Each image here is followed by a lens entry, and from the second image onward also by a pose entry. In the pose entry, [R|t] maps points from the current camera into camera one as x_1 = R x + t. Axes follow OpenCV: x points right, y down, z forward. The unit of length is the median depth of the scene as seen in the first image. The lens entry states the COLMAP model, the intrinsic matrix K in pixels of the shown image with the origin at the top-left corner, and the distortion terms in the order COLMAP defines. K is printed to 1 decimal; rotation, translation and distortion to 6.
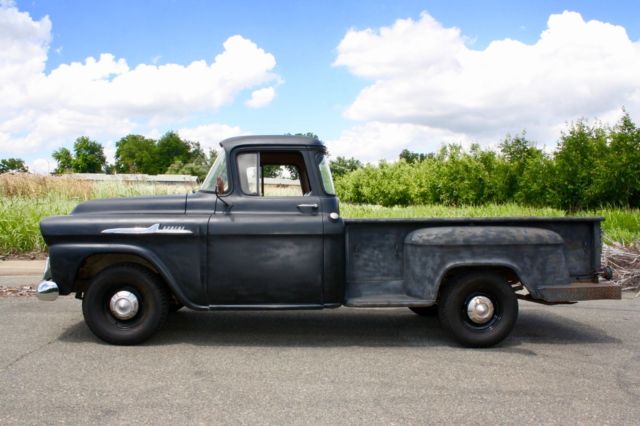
lens RADIAL K [[537.1, 0, 332.0], [0, 537.1, 216.5], [0, 0, 1]] dist [-0.138813, 0.067308]
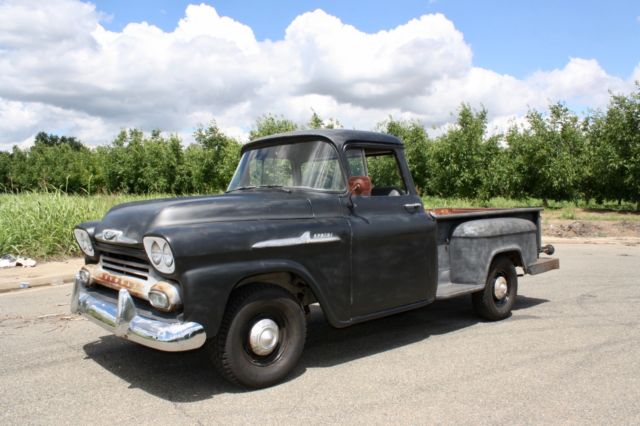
lens RADIAL K [[537.1, 0, 338.7], [0, 537.1, 222.3], [0, 0, 1]] dist [-0.138813, 0.067308]
pose [[0.784642, -0.042456, 0.618494, -0.096199], [0.019569, 0.998851, 0.043740, -0.004230], [-0.619640, -0.022217, 0.784571, 0.037099]]
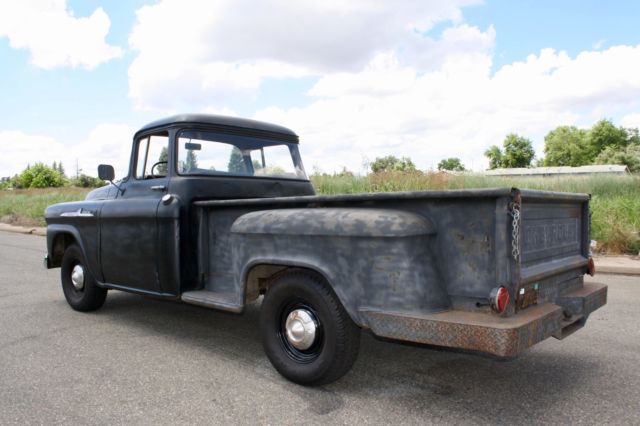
lens RADIAL K [[537.1, 0, 334.5], [0, 537.1, 209.6], [0, 0, 1]] dist [-0.138813, 0.067308]
pose [[0.708289, -0.008660, -0.705870, 0.103256], [0.007849, 0.999960, -0.004392, 0.003153], [0.705879, -0.002430, 0.708328, 0.070166]]
